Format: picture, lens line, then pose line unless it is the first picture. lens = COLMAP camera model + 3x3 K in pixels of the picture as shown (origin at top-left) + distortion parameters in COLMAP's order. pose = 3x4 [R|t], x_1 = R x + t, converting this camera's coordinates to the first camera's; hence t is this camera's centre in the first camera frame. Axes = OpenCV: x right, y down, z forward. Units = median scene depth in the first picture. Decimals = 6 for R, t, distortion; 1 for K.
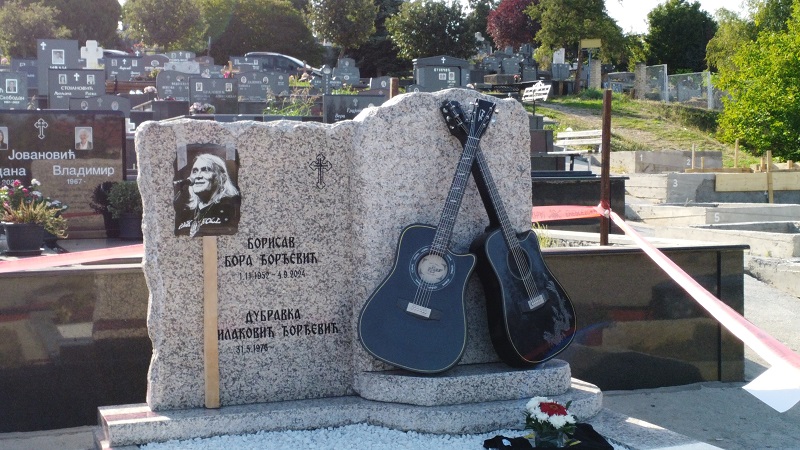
lens RADIAL K [[1212.3, 0, 405.9], [0, 1212.3, 221.2], [0, 0, 1]] dist [-0.014633, 0.000000]
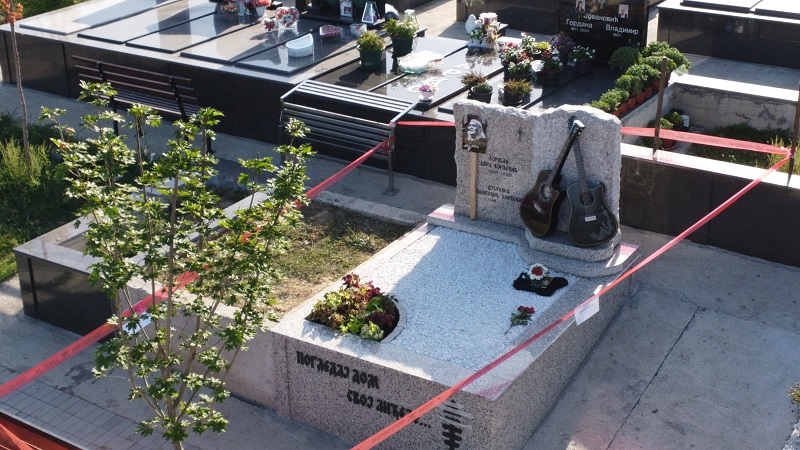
lens RADIAL K [[1212.3, 0, 400.5], [0, 1212.3, 221.8], [0, 0, 1]] dist [-0.014633, 0.000000]
pose [[0.605177, 0.325583, -0.726468, 1.491484], [-0.020975, 0.918749, 0.394285, -0.780654], [0.795814, -0.223374, 0.562835, -0.479274]]
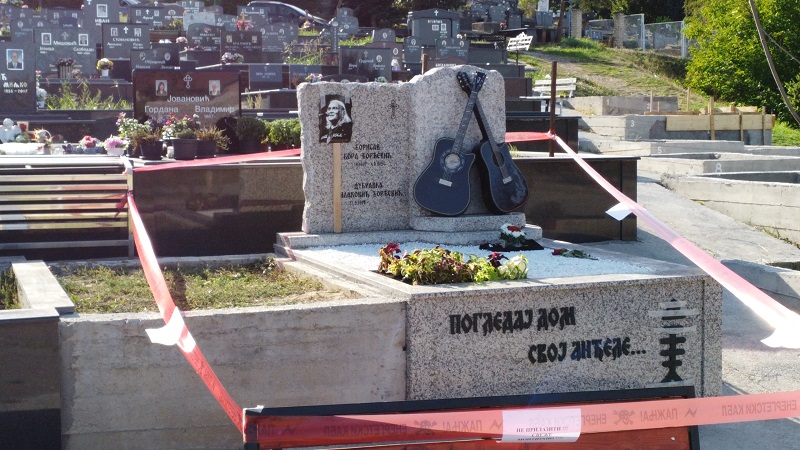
lens RADIAL K [[1212.3, 0, 408.4], [0, 1212.3, 230.9], [0, 0, 1]] dist [-0.014633, 0.000000]
pose [[0.999887, 0.004108, 0.014437, -0.073794], [-0.004896, 0.998477, 0.054948, 0.043852], [-0.014189, -0.055012, 0.998385, -0.897354]]
